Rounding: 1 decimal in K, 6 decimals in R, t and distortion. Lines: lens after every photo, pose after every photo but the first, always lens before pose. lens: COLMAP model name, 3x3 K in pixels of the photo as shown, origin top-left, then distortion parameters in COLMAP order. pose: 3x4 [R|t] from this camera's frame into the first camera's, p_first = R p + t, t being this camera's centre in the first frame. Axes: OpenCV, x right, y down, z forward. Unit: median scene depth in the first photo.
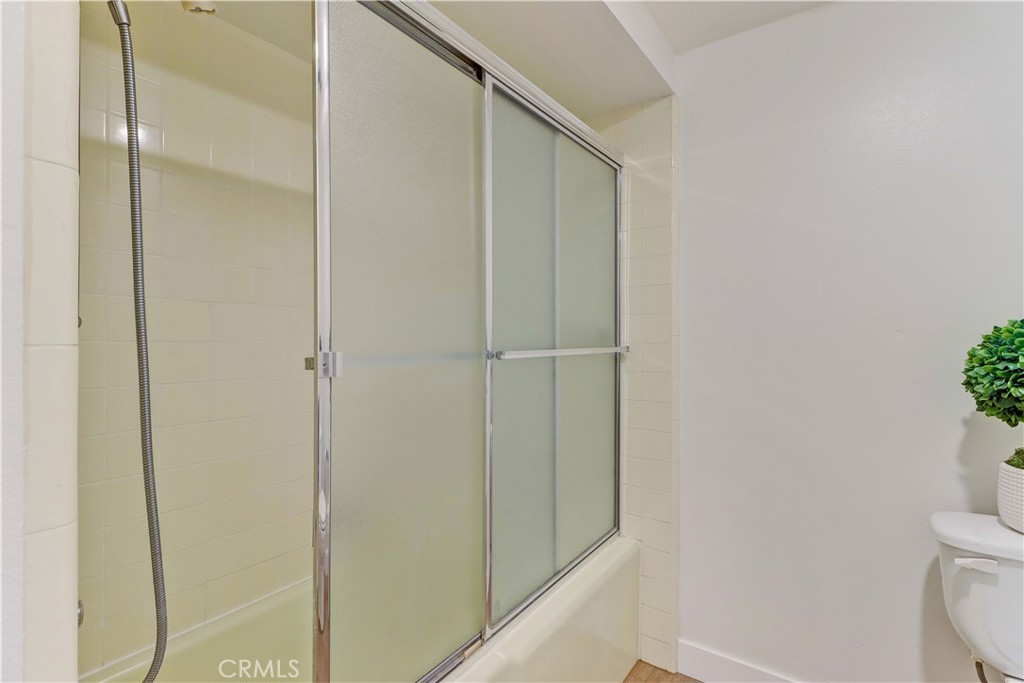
lens RADIAL K [[481.7, 0, 529.0], [0, 481.7, 338.3], [0, 0, 1]] dist [0.000966, -0.000589]
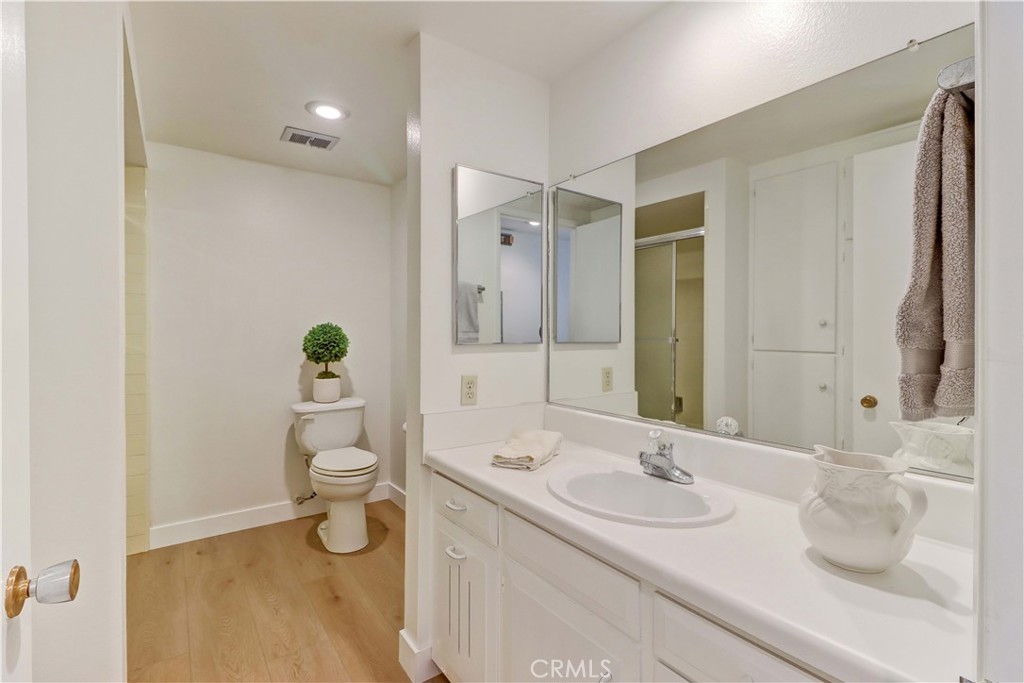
lens RADIAL K [[481.7, 0, 529.0], [0, 481.7, 338.3], [0, 0, 1]] dist [0.000966, -0.000589]
pose [[0.309742, -0.010577, 0.950762, -1.019060], [-0.005765, 0.999899, 0.013002, -0.004307], [-0.950803, -0.009508, 0.309649, -0.820079]]
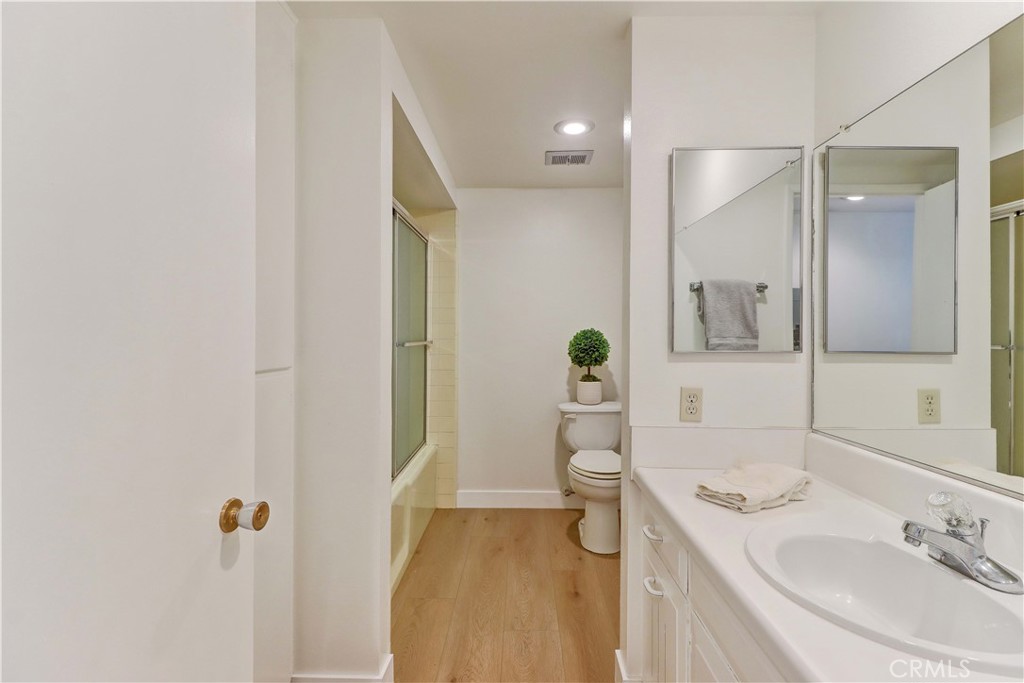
lens RADIAL K [[481.2, 0, 512.0], [0, 481.2, 341.5], [0, 0, 1]] dist [0.023008, -0.020334]
pose [[0.831041, -0.002902, 0.556204, -0.797497], [-0.005151, 0.999903, 0.012914, -0.007964], [-0.556187, -0.013597, 0.830946, -0.986885]]
